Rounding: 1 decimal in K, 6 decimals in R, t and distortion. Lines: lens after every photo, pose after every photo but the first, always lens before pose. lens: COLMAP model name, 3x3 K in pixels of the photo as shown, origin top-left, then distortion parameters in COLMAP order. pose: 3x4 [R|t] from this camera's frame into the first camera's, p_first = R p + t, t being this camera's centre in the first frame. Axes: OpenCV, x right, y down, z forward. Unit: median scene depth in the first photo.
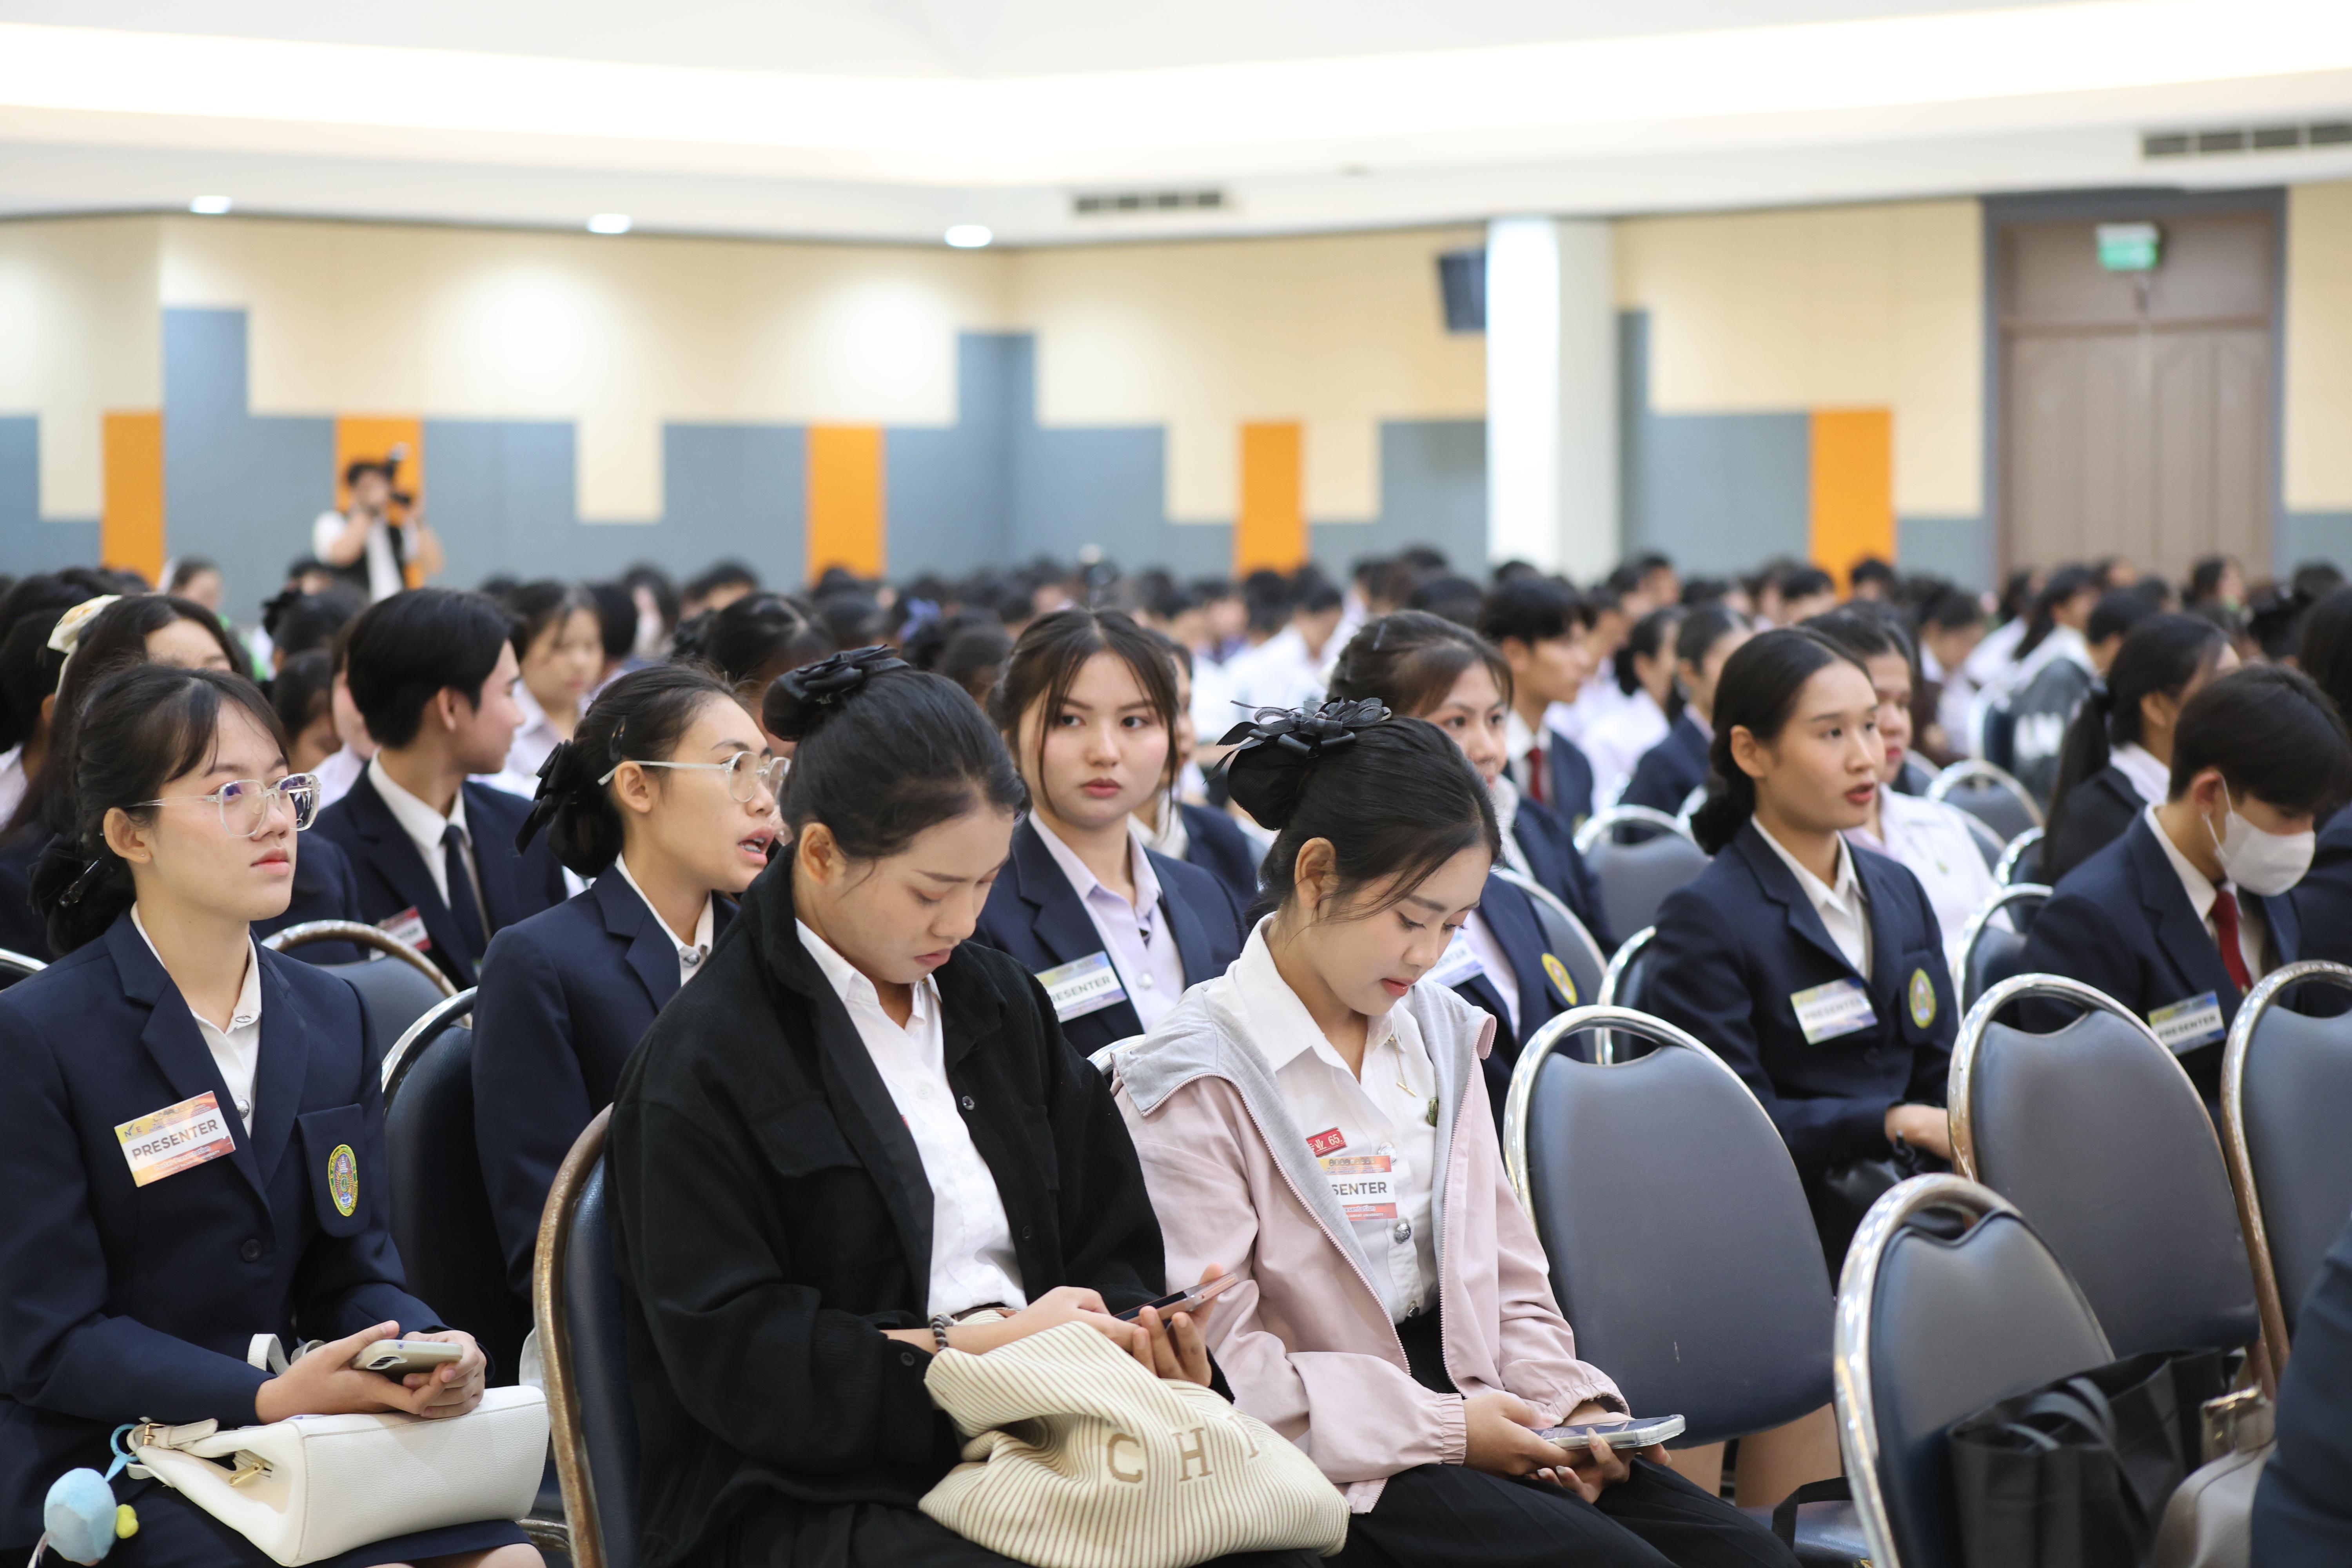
lens RADIAL K [[8371.1, 0, 1176.0], [0, 8371.1, 784.0], [0, 0, 1]] dist [0.736832, -0.952948]
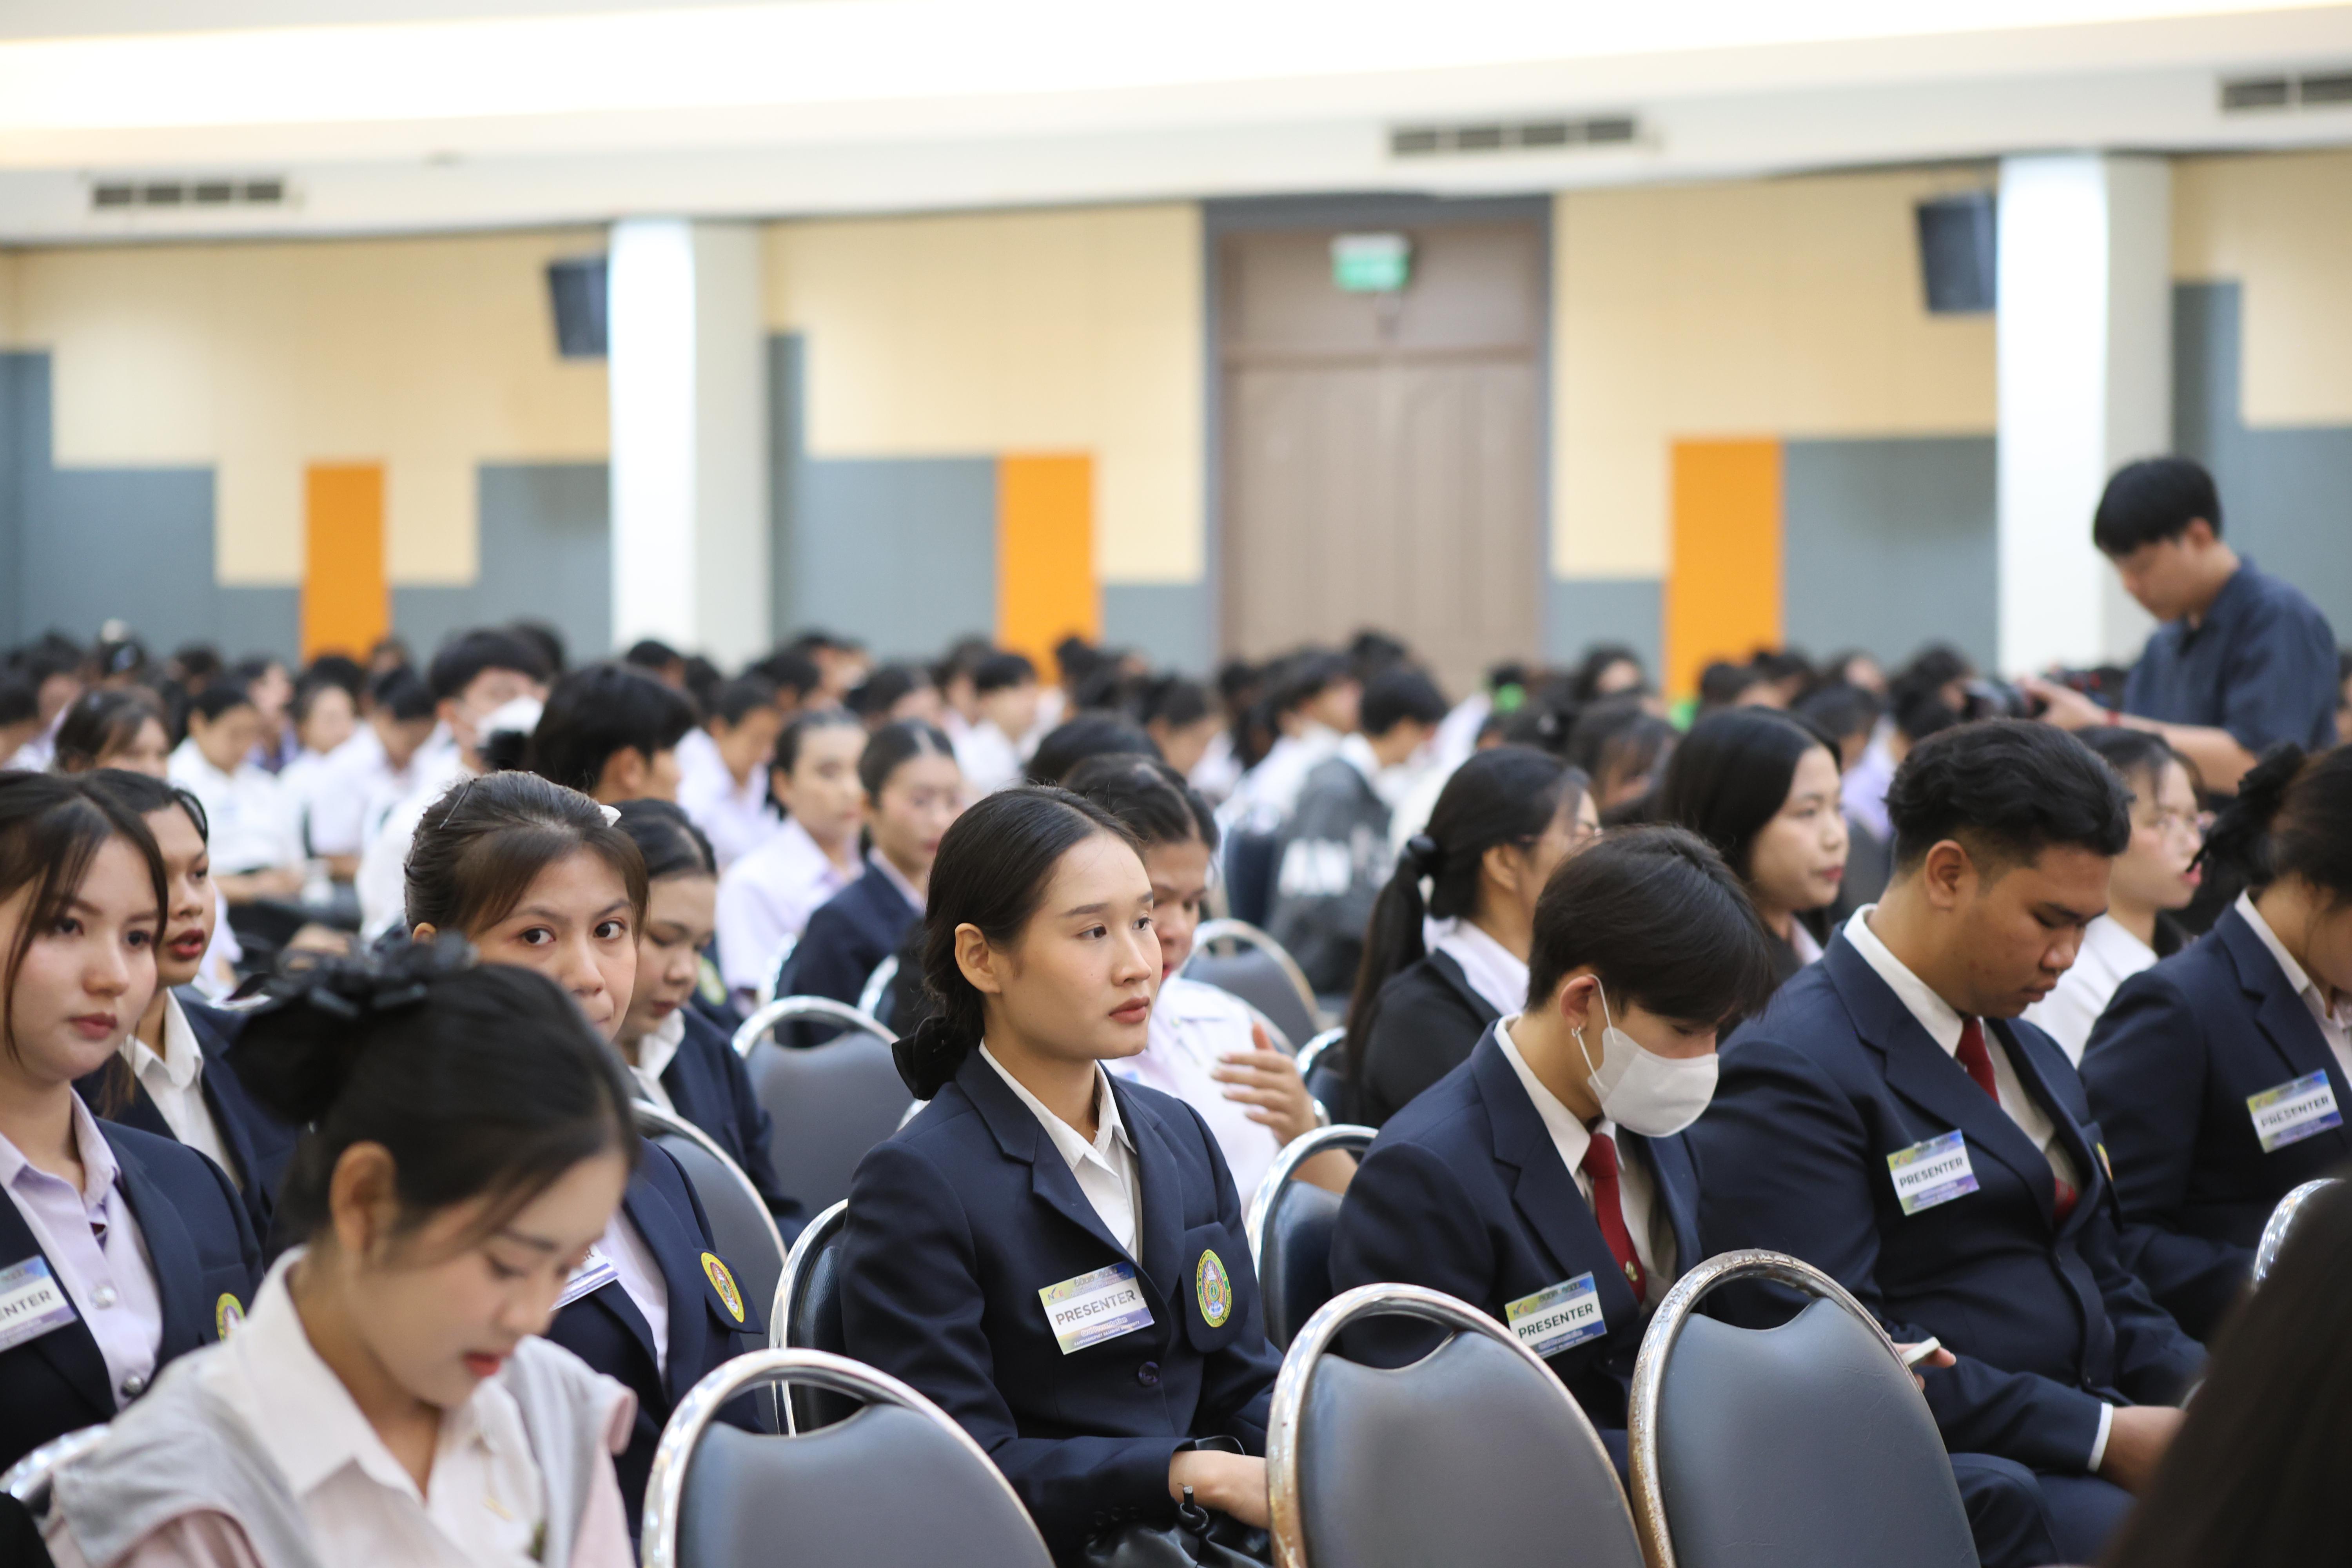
lens RADIAL K [[8371.1, 0, 1176.0], [0, 8371.1, 784.0], [0, 0, 1]] dist [0.736832, -0.952948]
pose [[0.994485, -0.003719, 0.104812, 0.008831], [0.003704, 0.999993, 0.000339, -0.018610], [-0.104813, 0.000052, 0.994492, 0.267861]]
